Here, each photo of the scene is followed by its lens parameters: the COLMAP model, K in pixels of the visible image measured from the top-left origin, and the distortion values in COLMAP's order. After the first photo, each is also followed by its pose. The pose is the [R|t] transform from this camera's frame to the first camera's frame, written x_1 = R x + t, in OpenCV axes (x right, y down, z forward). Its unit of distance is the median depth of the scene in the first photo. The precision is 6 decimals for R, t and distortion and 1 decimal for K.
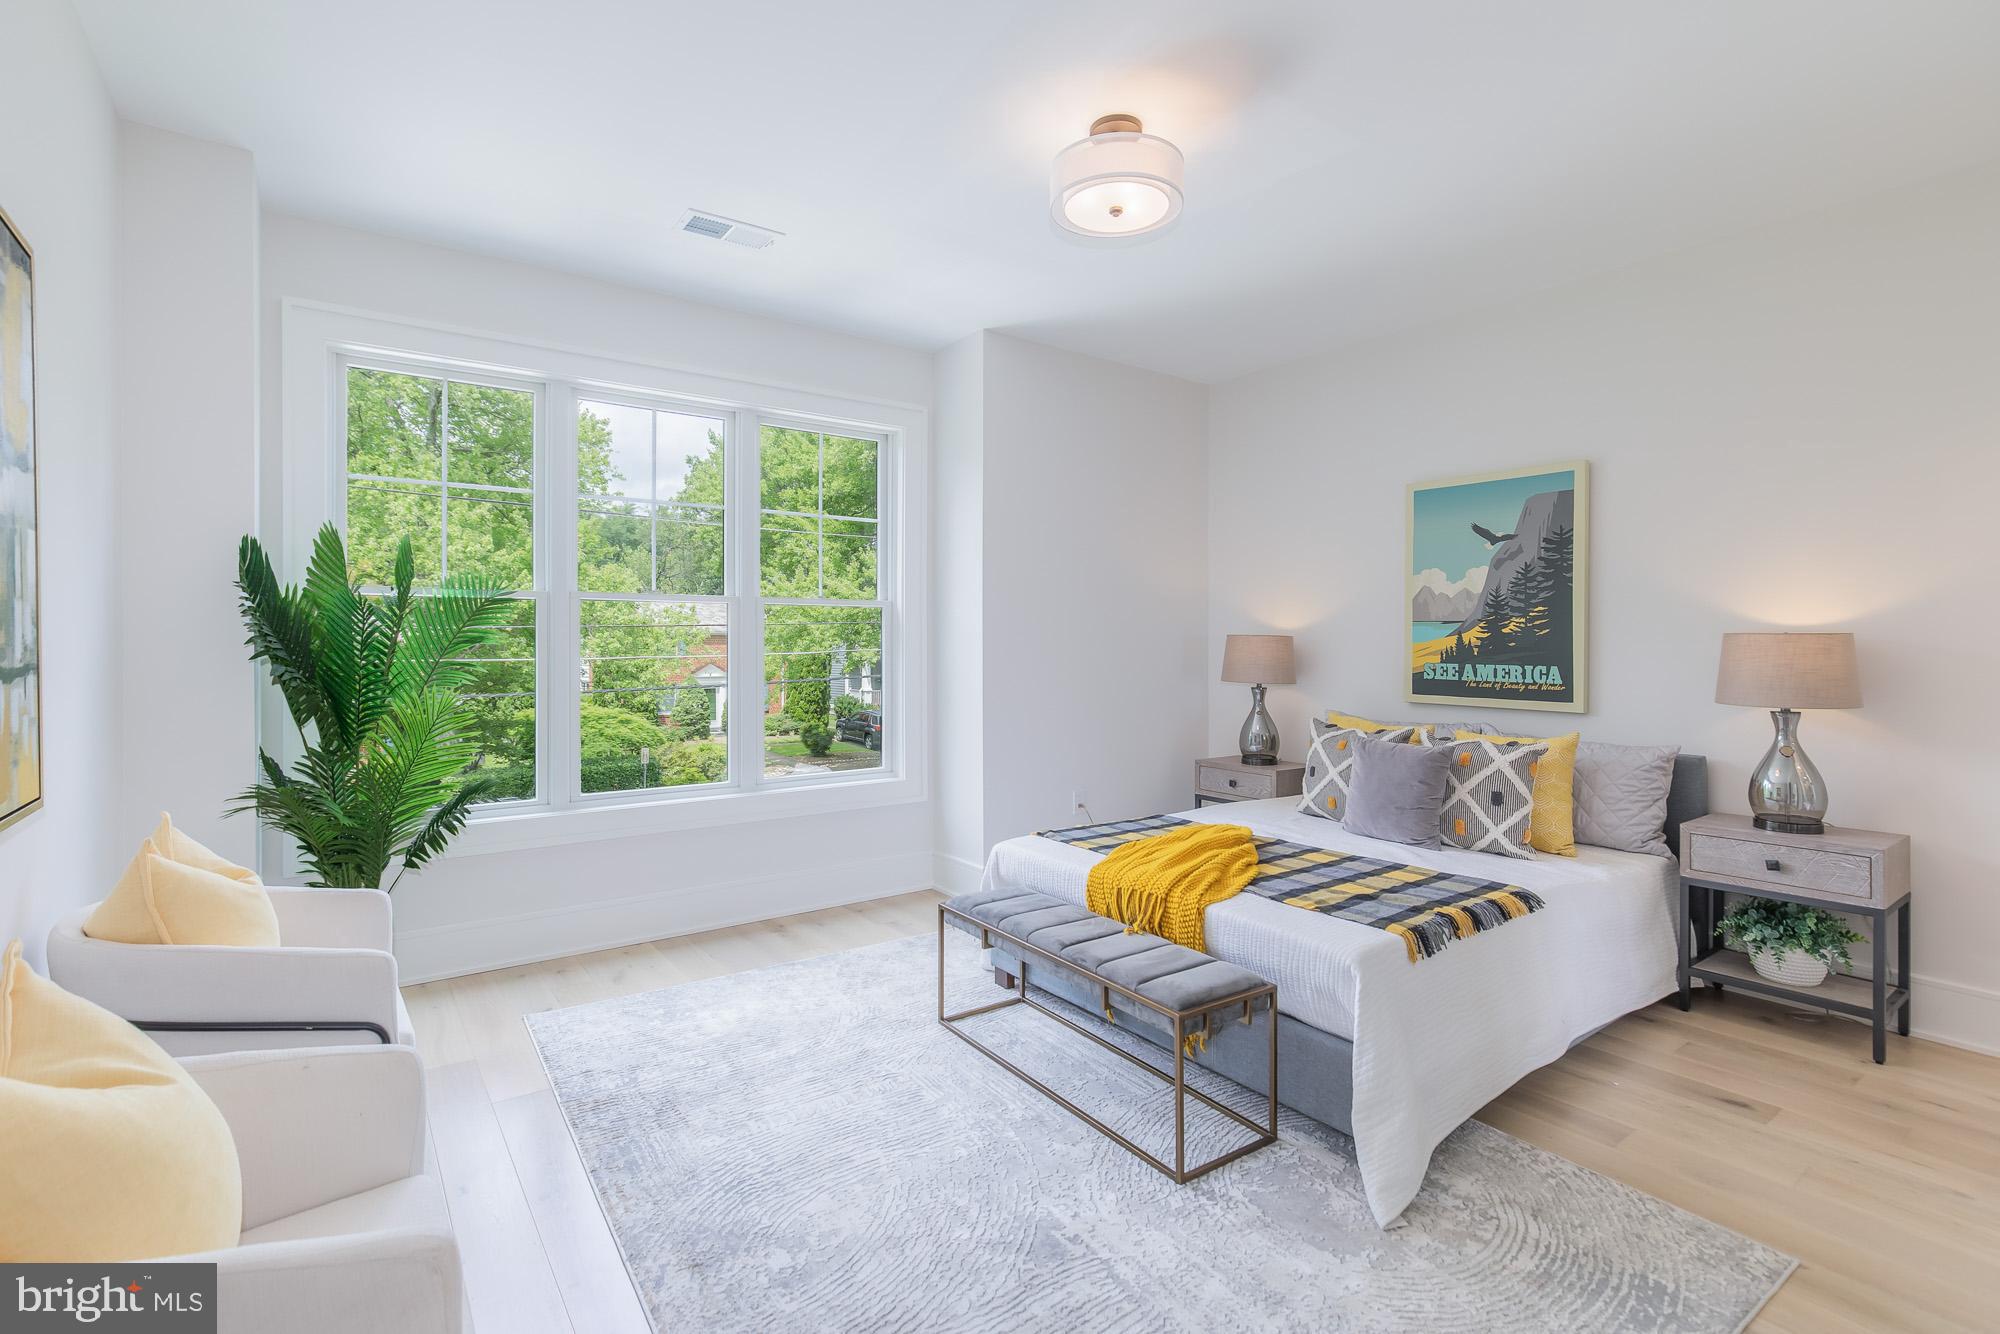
lens RADIAL K [[920.2, 0, 996.0], [0, 920.2, 648.7], [0, 0, 1]] dist [-0.013506, 0.007963]
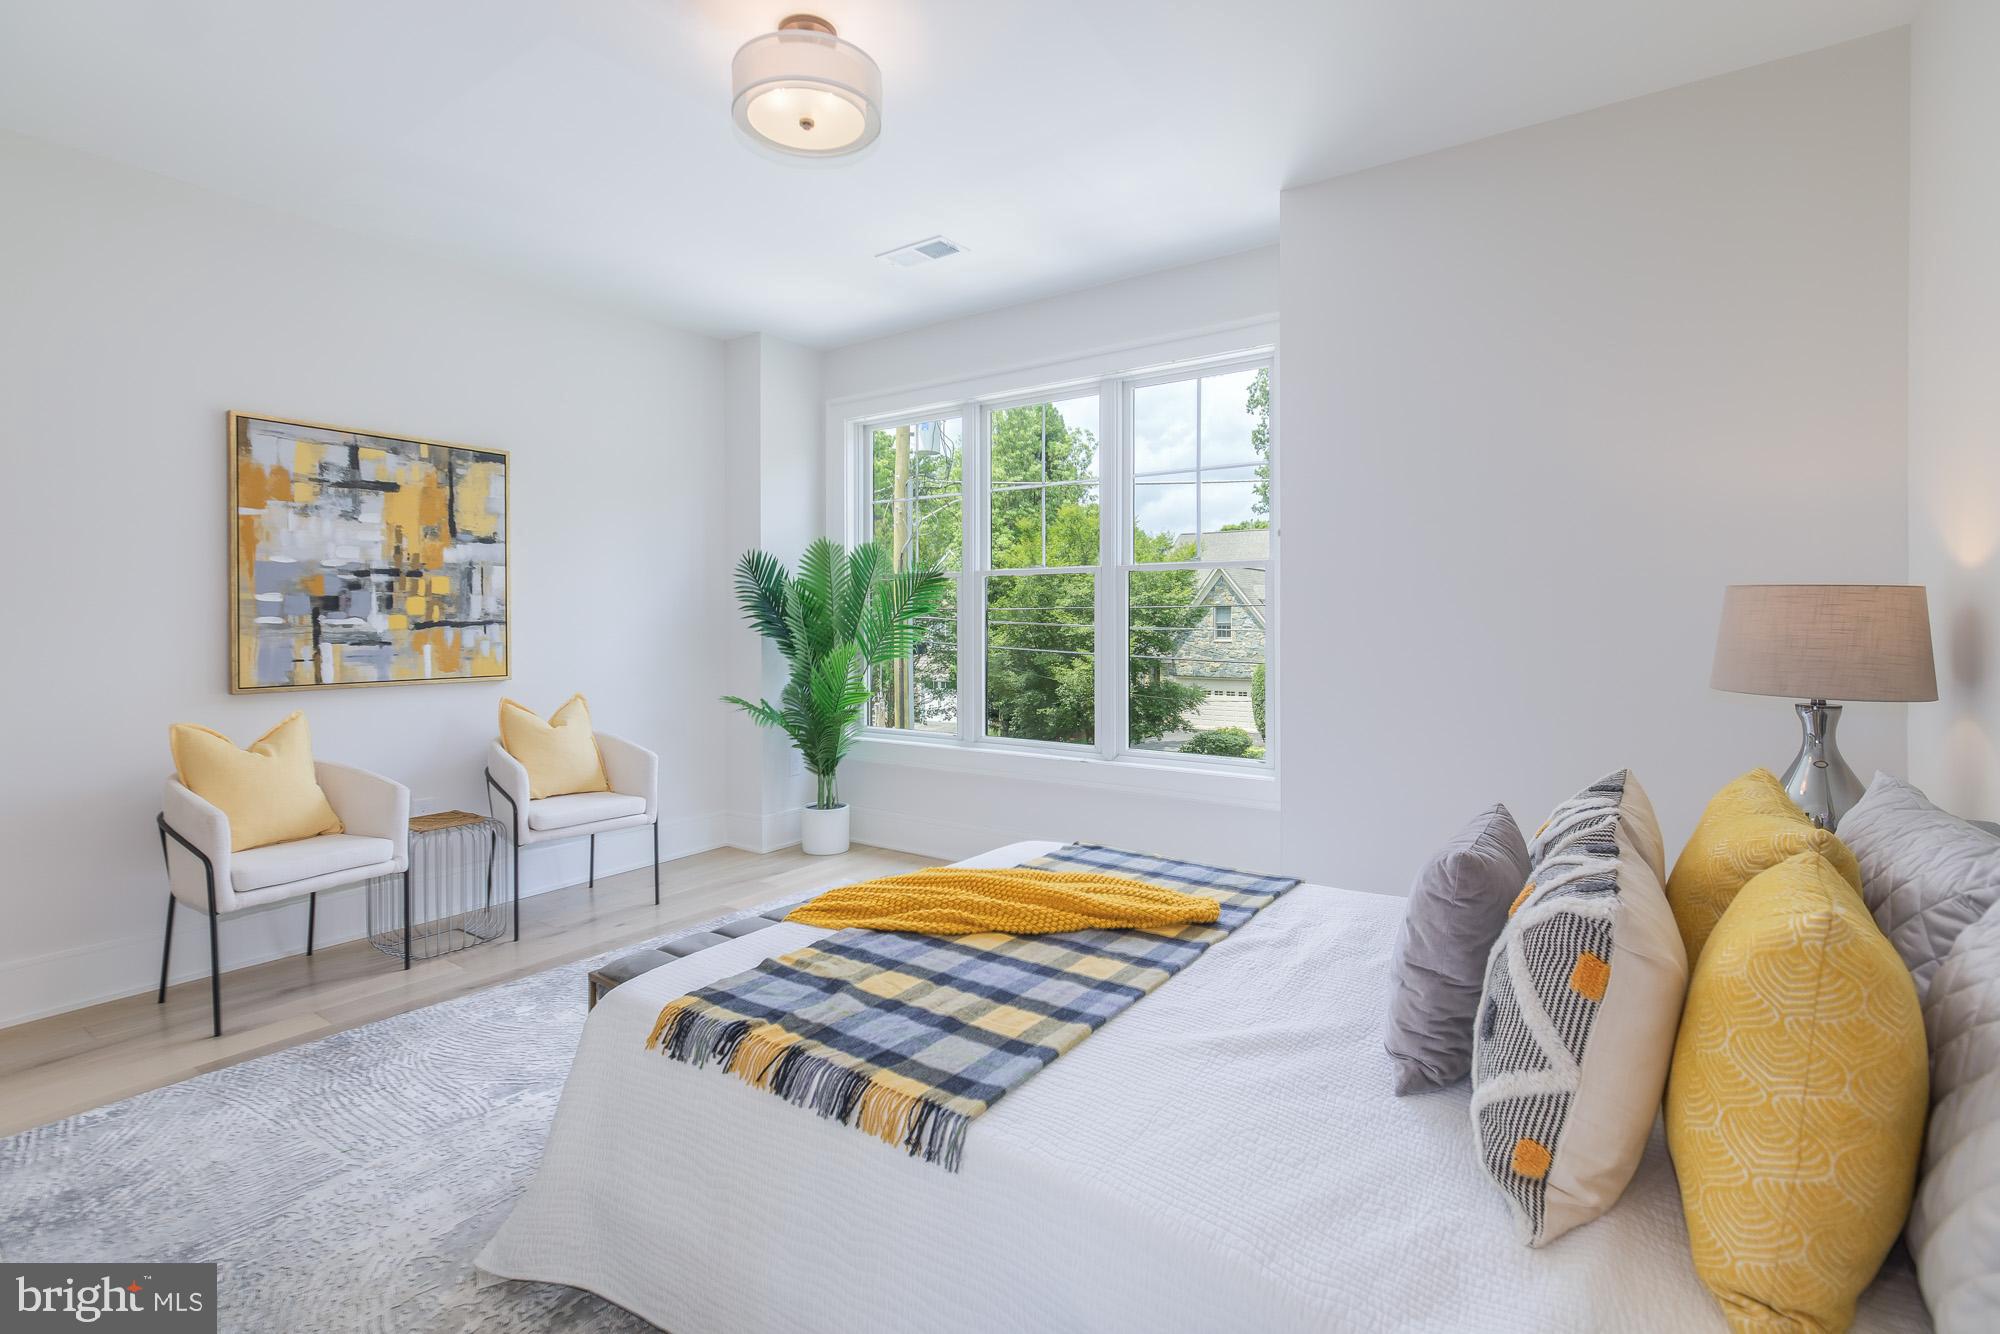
lens RADIAL K [[920.2, 0, 996.0], [0, 920.2, 648.7], [0, 0, 1]] dist [-0.013506, 0.007963]
pose [[0.345814, 0.032970, -0.937724, 1.040145], [-0.004819, 0.999432, 0.033363, 0.002183], [0.938291, -0.007019, 0.345776, 0.861936]]
